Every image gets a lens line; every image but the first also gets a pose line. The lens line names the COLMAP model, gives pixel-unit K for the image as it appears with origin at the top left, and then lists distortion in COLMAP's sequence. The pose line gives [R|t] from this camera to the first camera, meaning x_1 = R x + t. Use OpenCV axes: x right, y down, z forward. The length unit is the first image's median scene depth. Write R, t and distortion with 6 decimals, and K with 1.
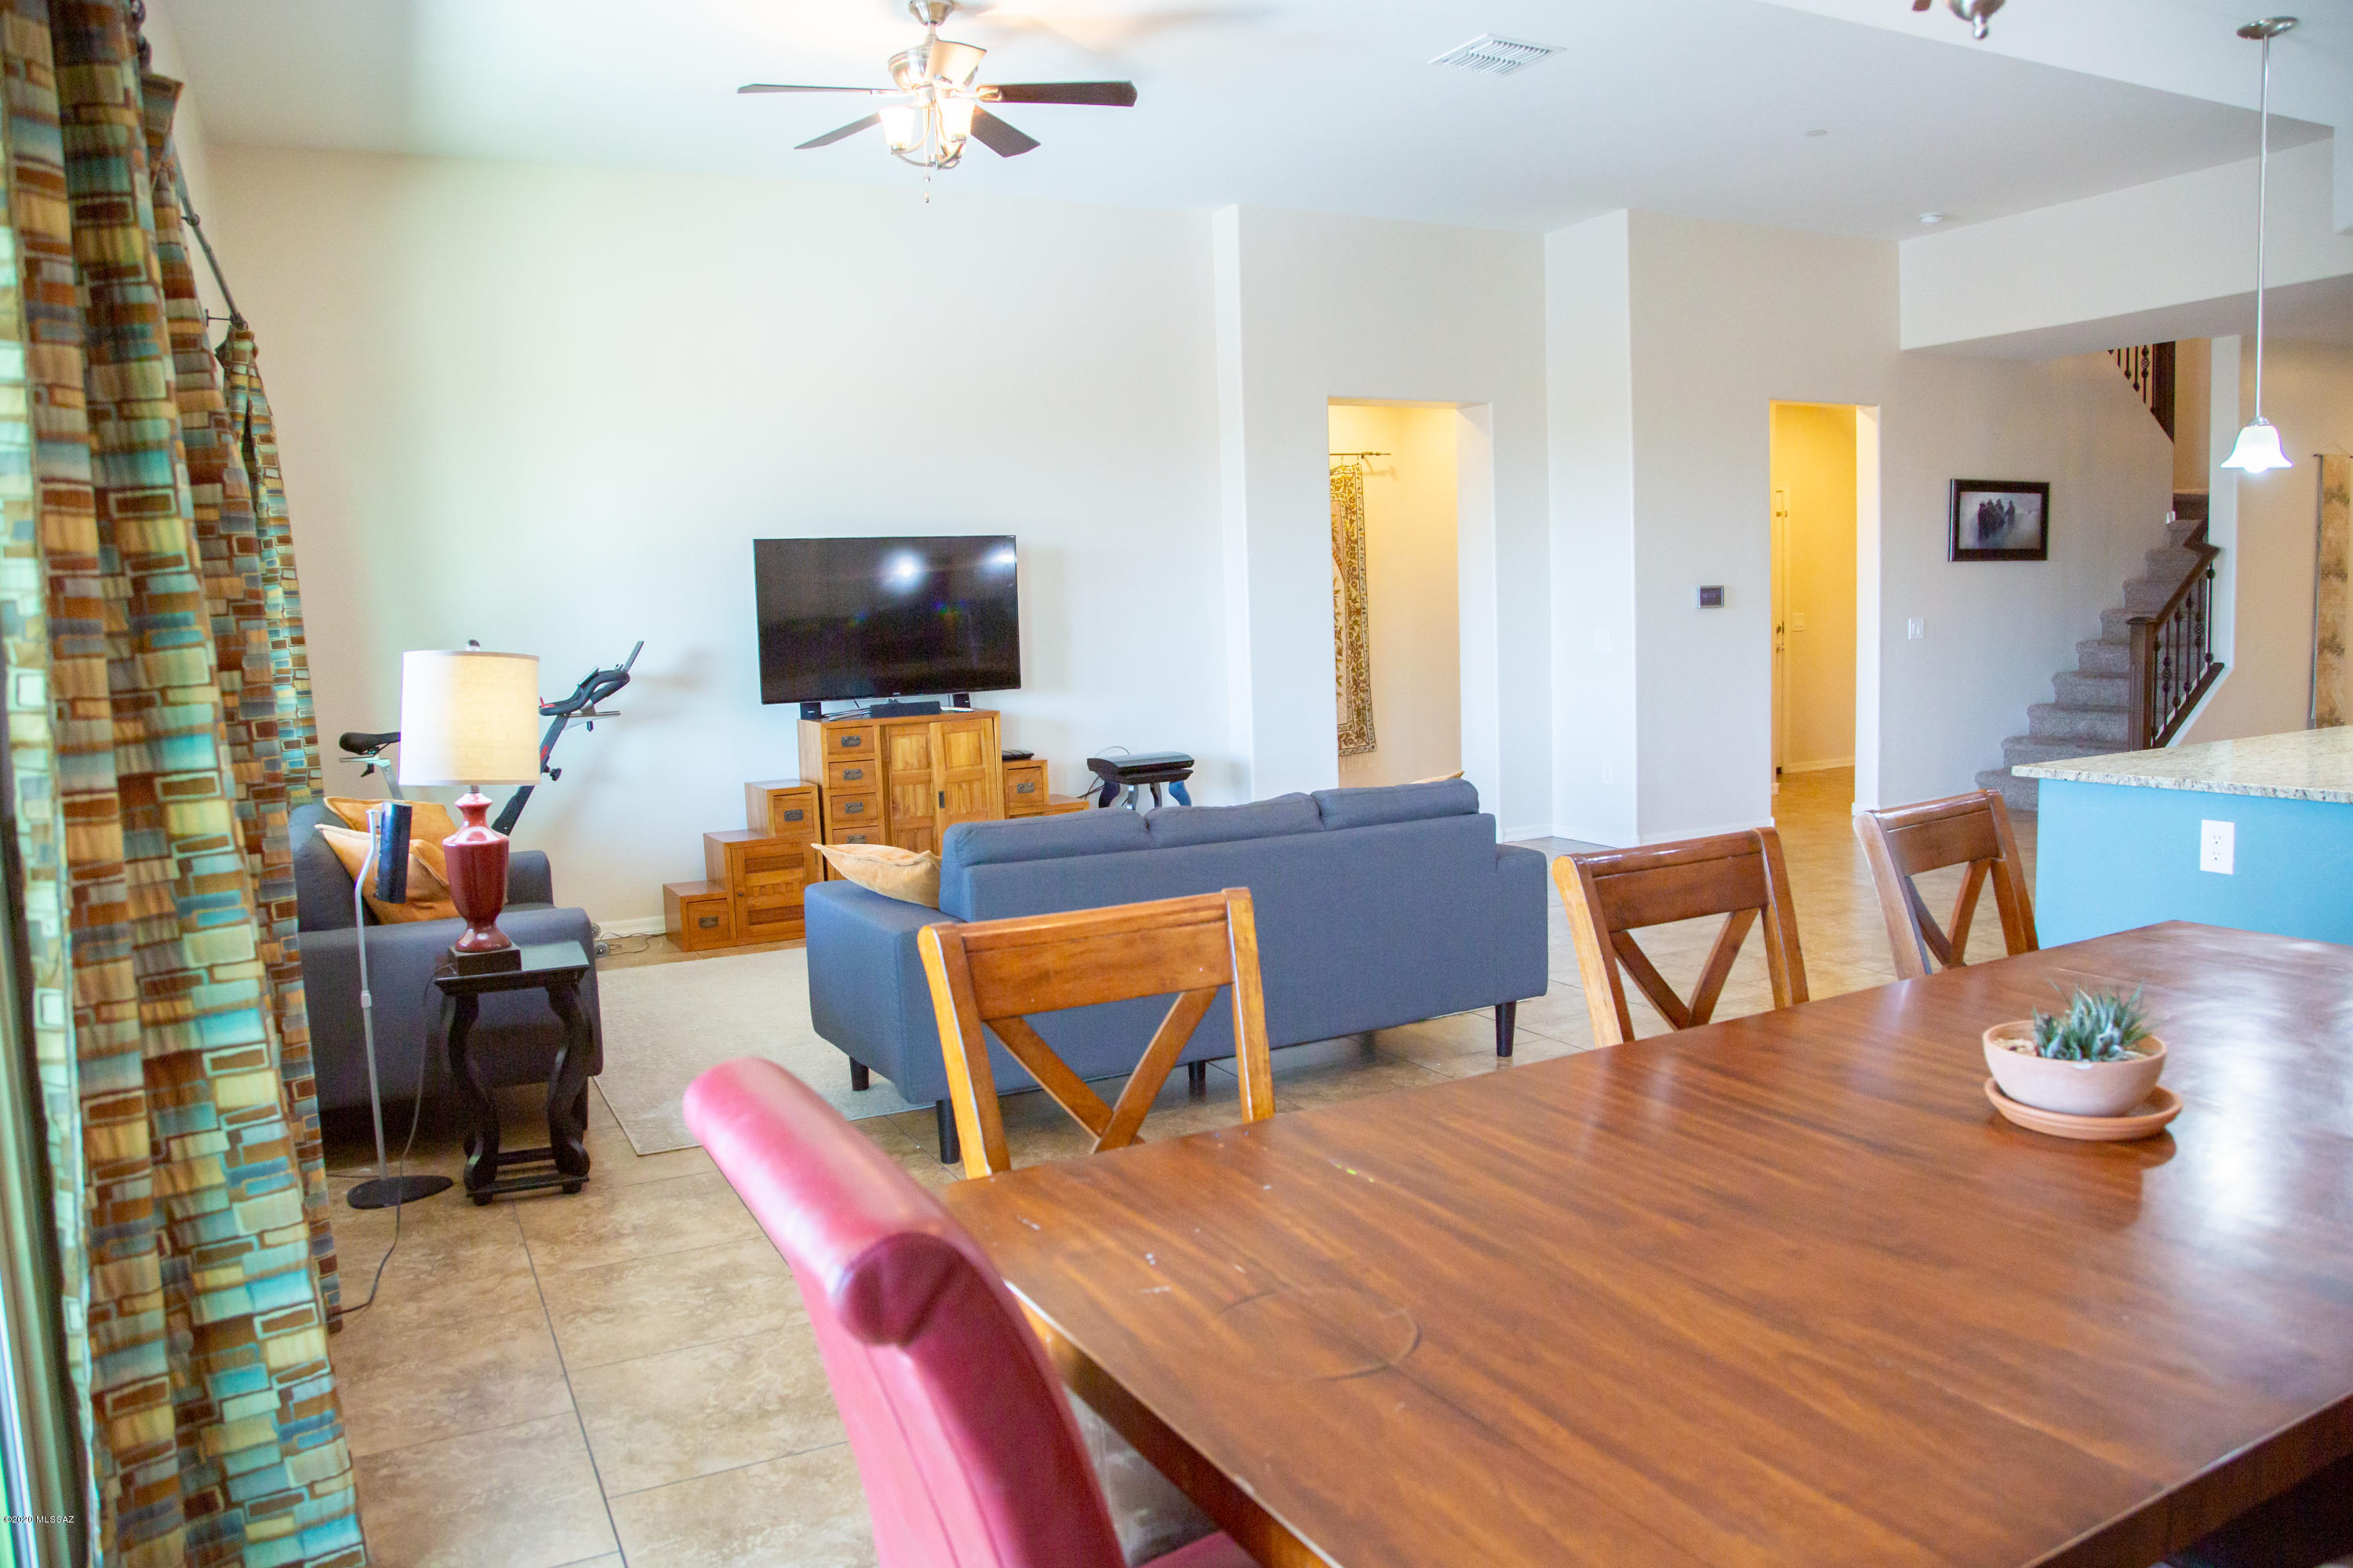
lens RADIAL K [[1741.1, 0, 1176.5], [0, 1741.1, 784.0], [0, 0, 1]] dist [-0.119789, 0.088916]
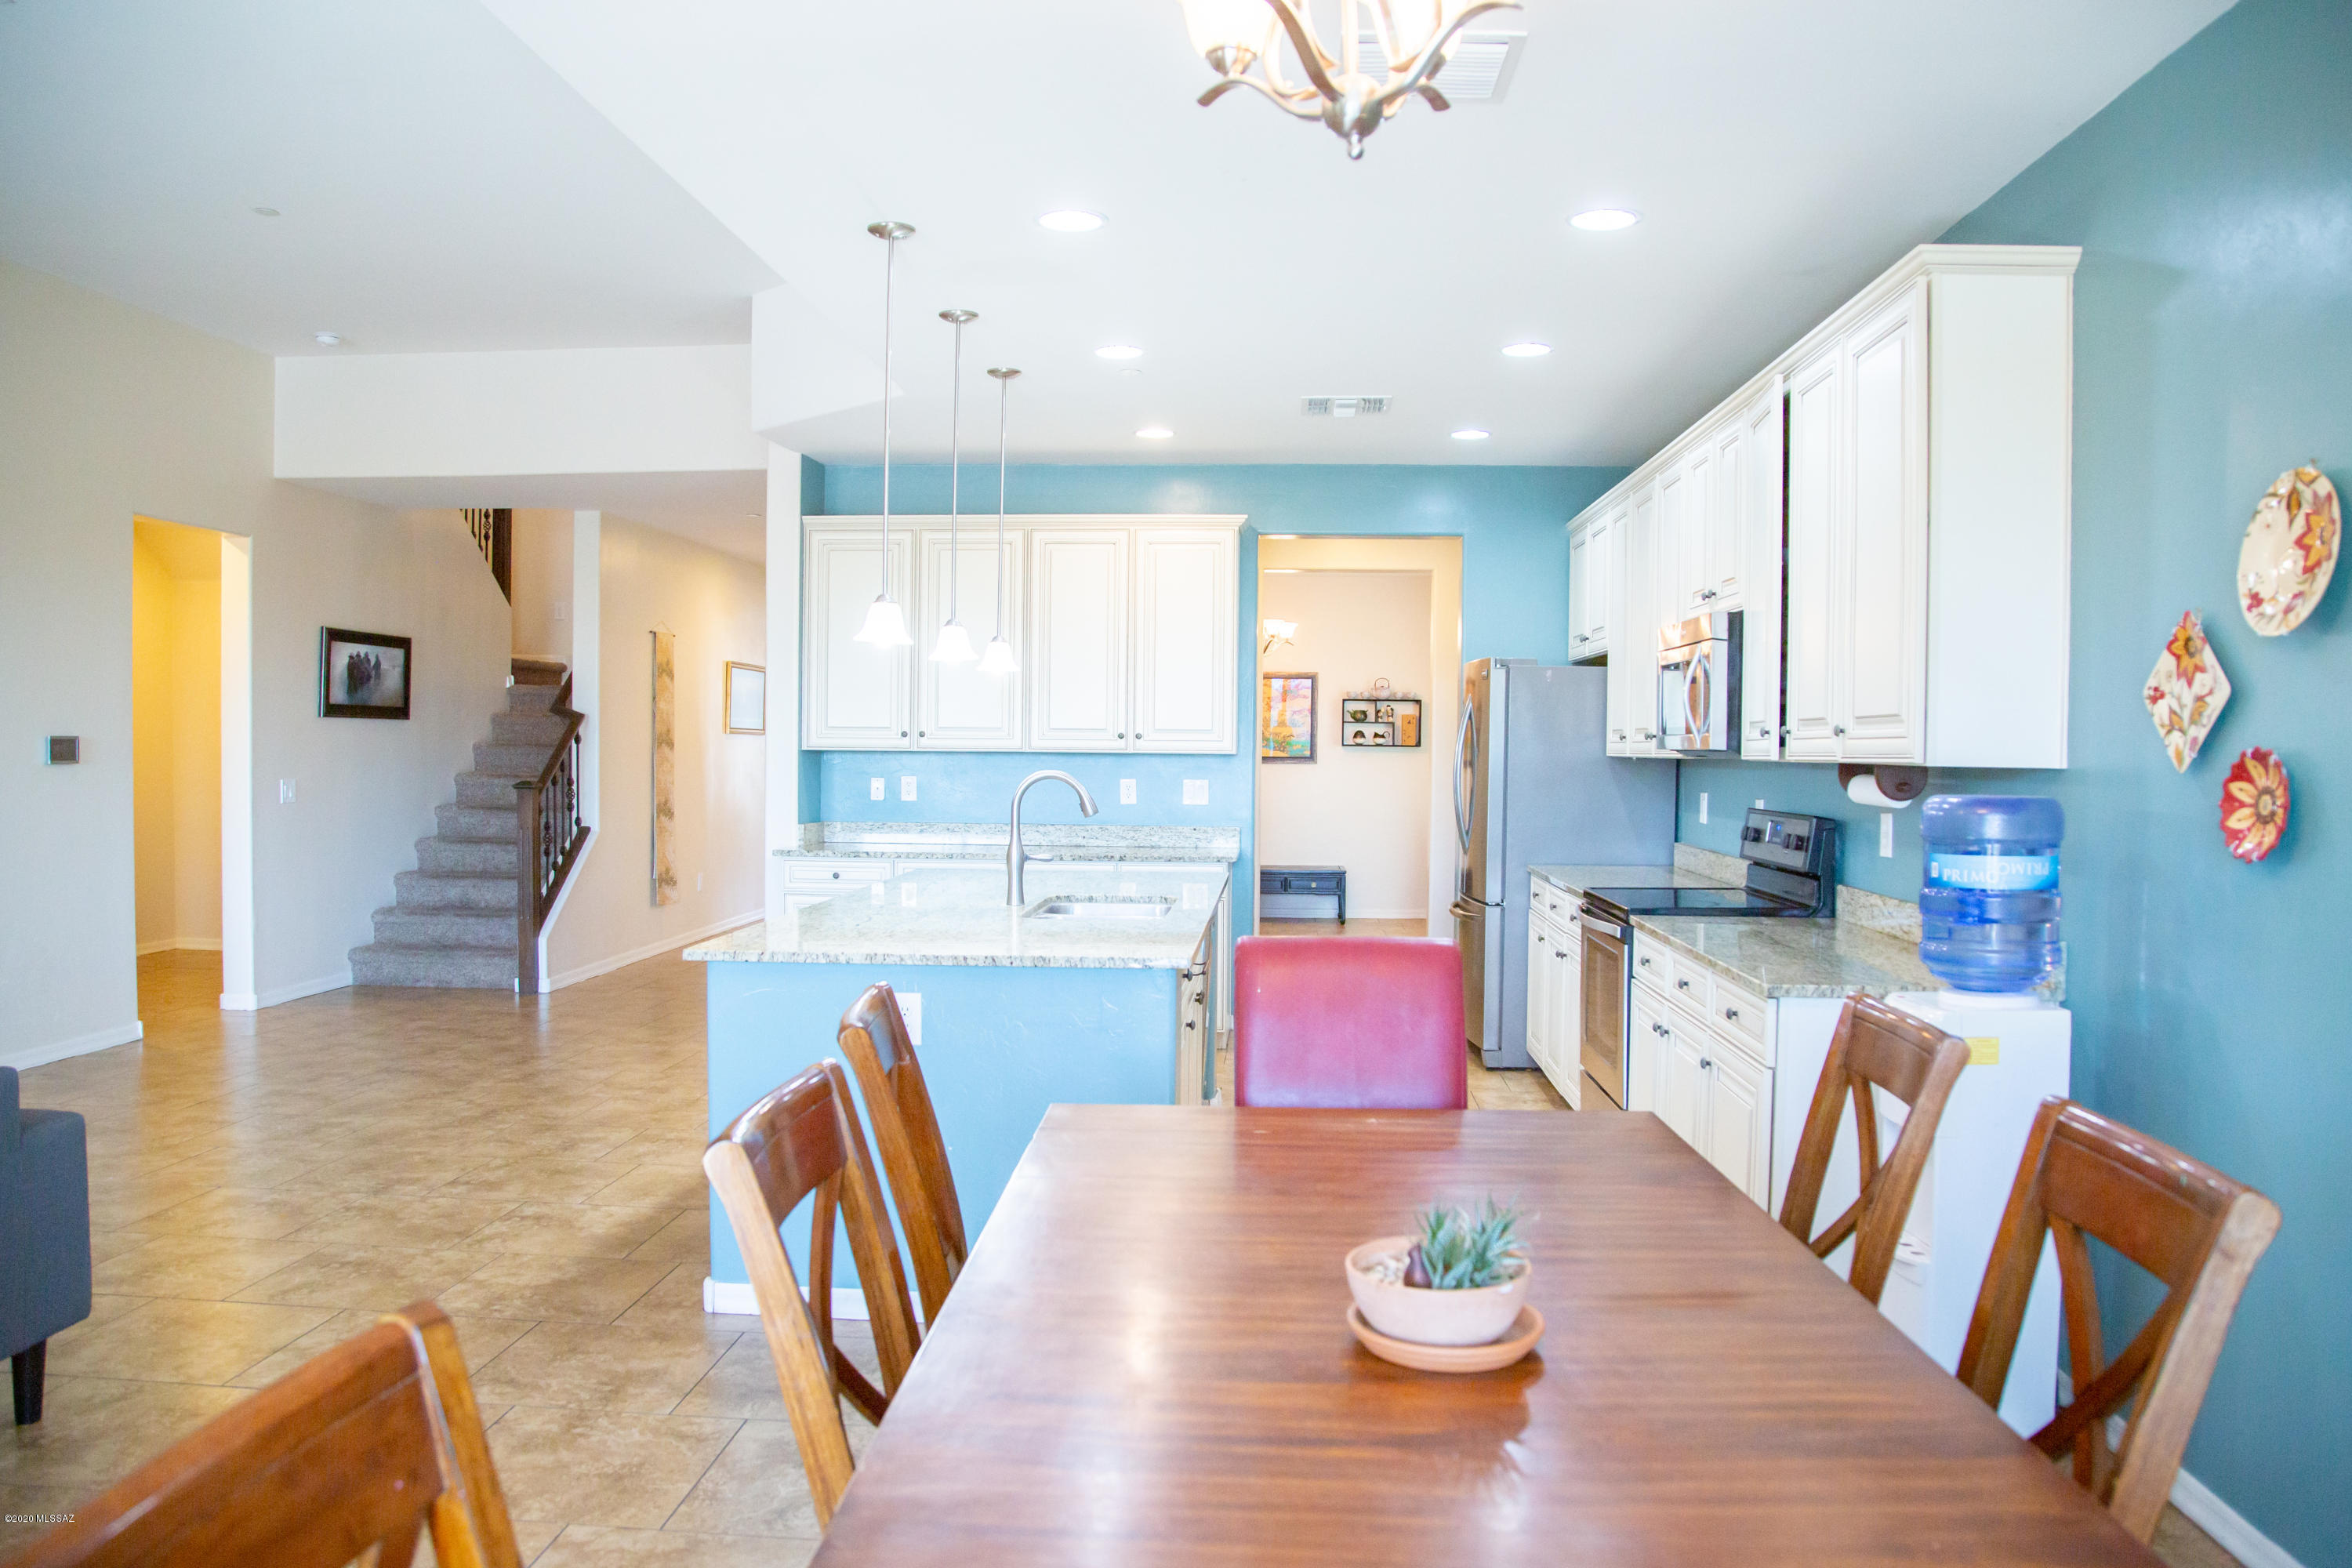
lens RADIAL K [[1740.3, 0, 1176.0], [0, 1740.3, 784.0], [0, 0, 1]] dist [-0.119789, 0.088916]
pose [[0.512395, 0.015567, 0.858609, -0.086905], [0.063984, 0.996365, -0.056248, -0.015820], [-0.856363, 0.083758, 0.509537, 0.157576]]
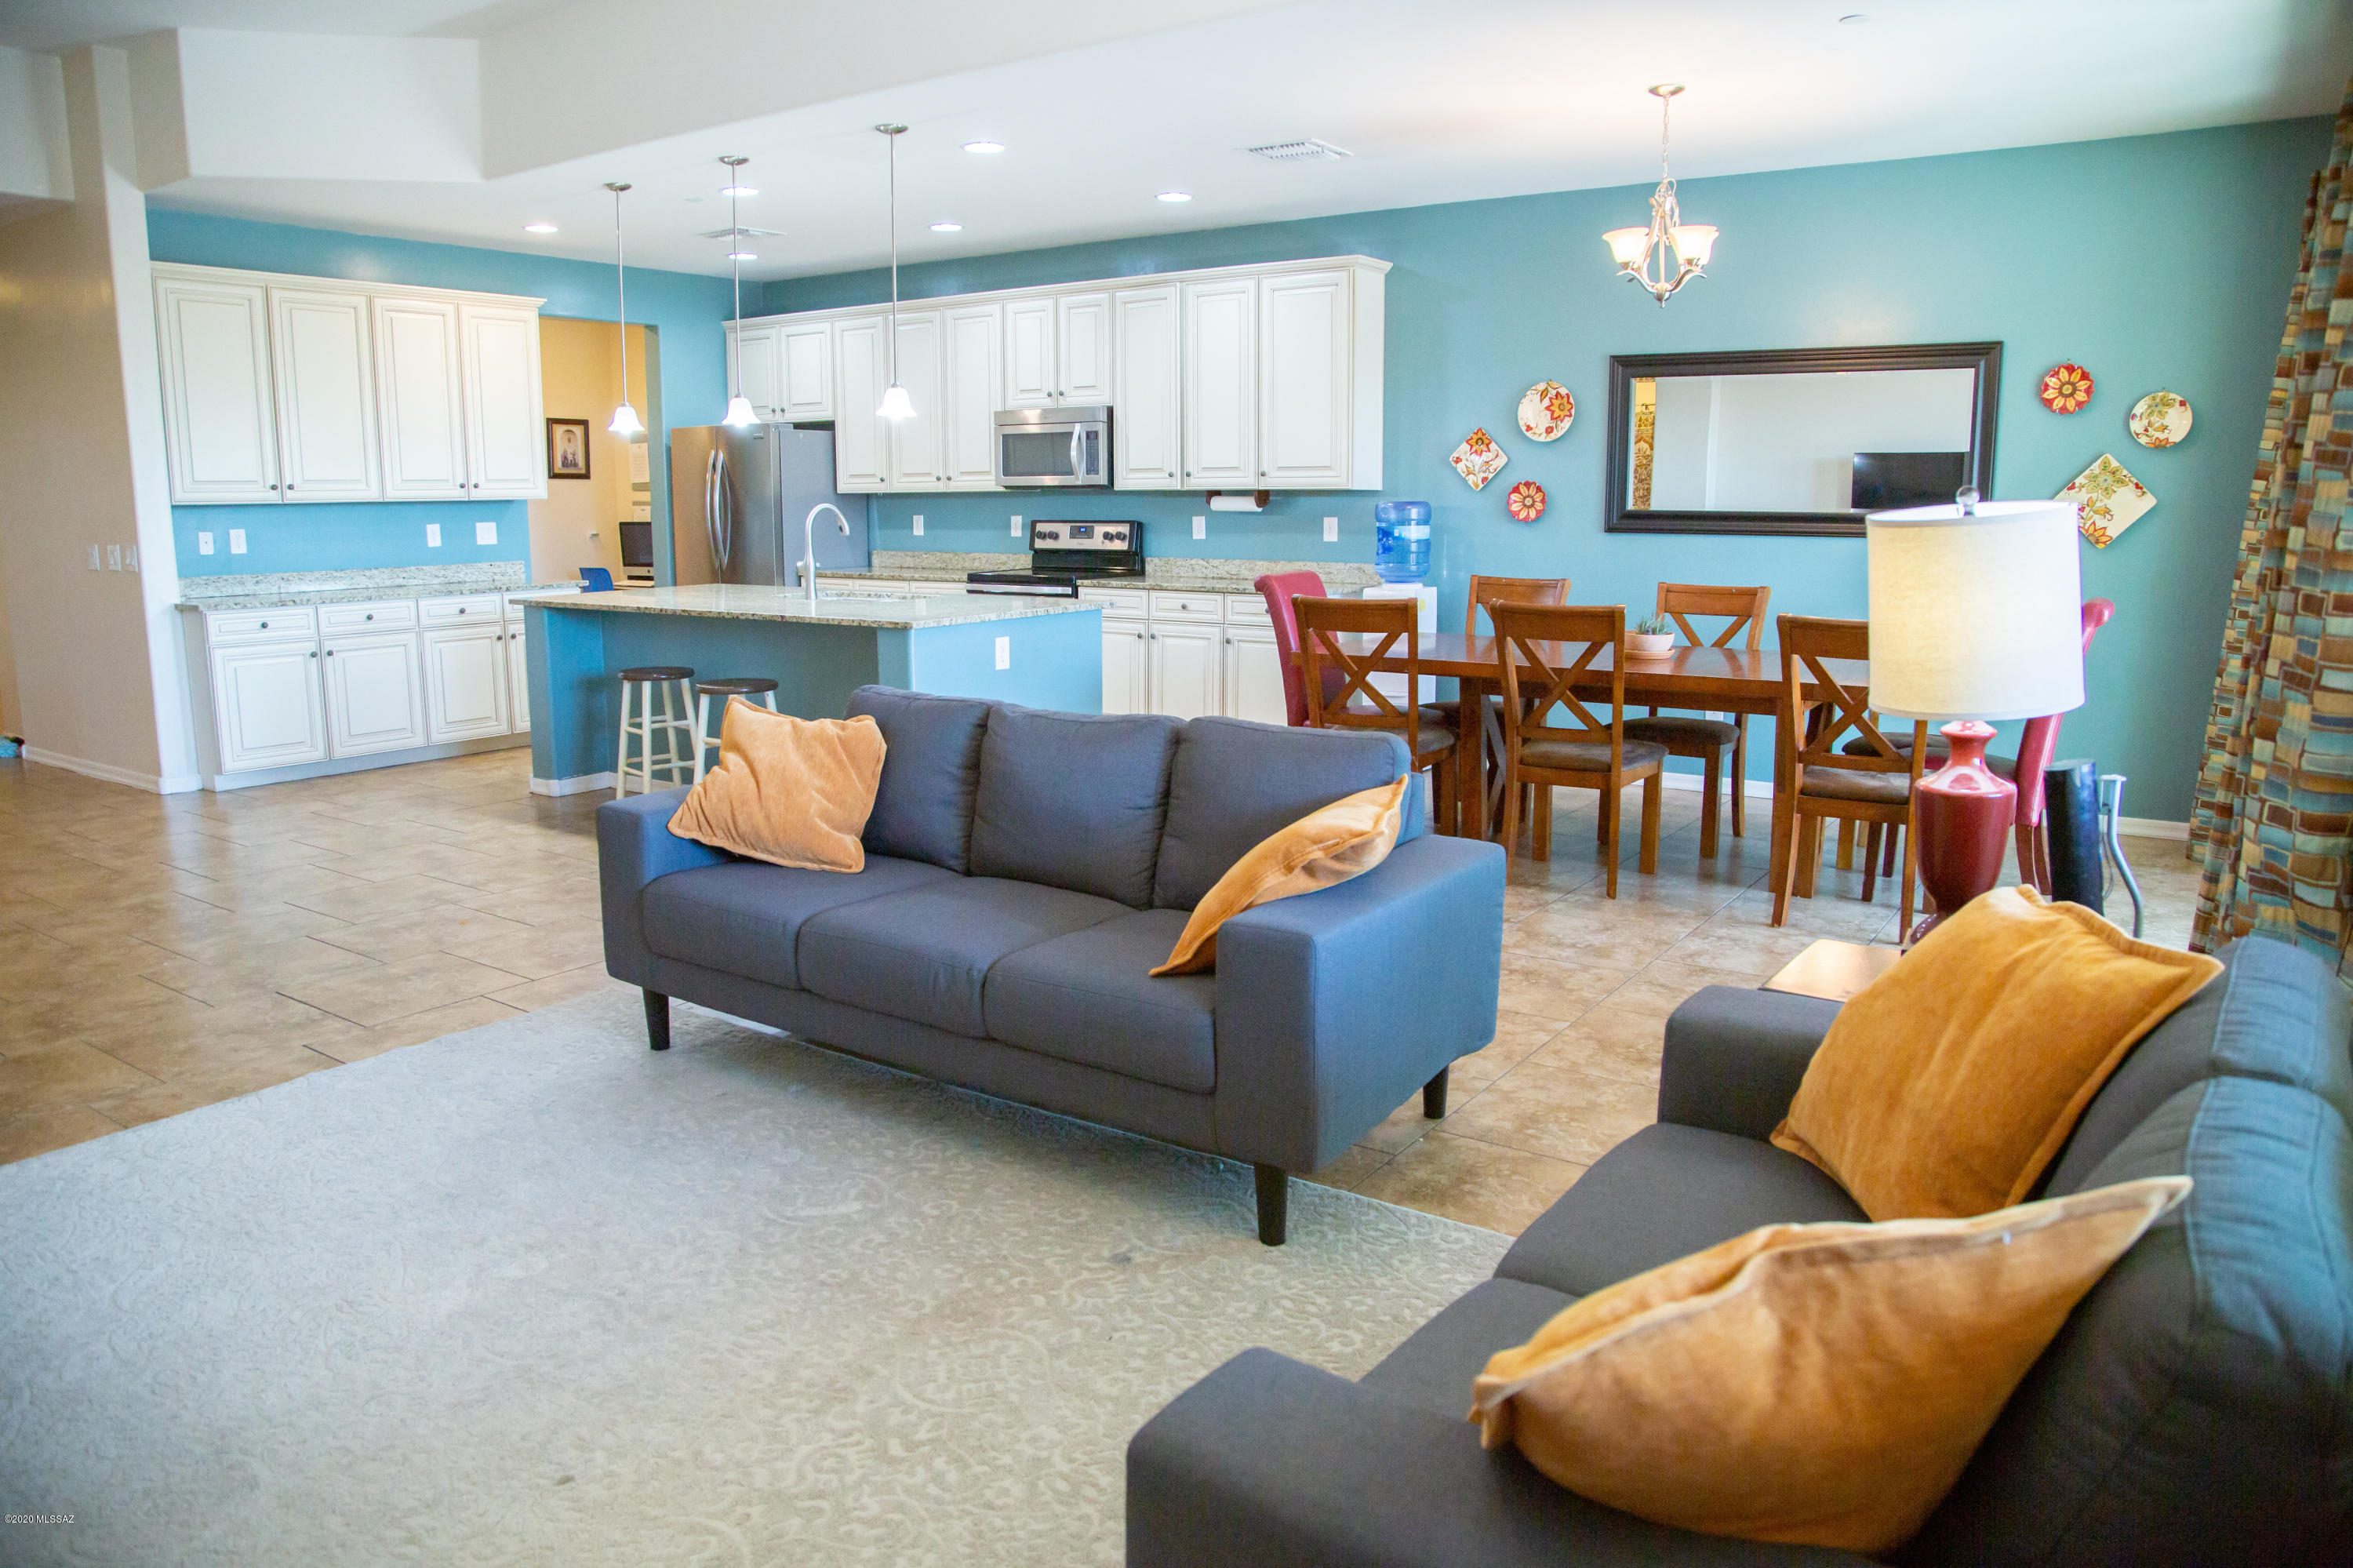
lens RADIAL K [[1741.1, 0, 1176.5], [0, 1741.1, 784.0], [0, 0, 1]] dist [-0.119789, 0.088916]
pose [[-0.491635, -0.114192, 0.863281, -0.314513], [0.108815, 0.975538, 0.191011, -0.049477], [-0.863976, 0.187846, -0.467183, 0.564037]]
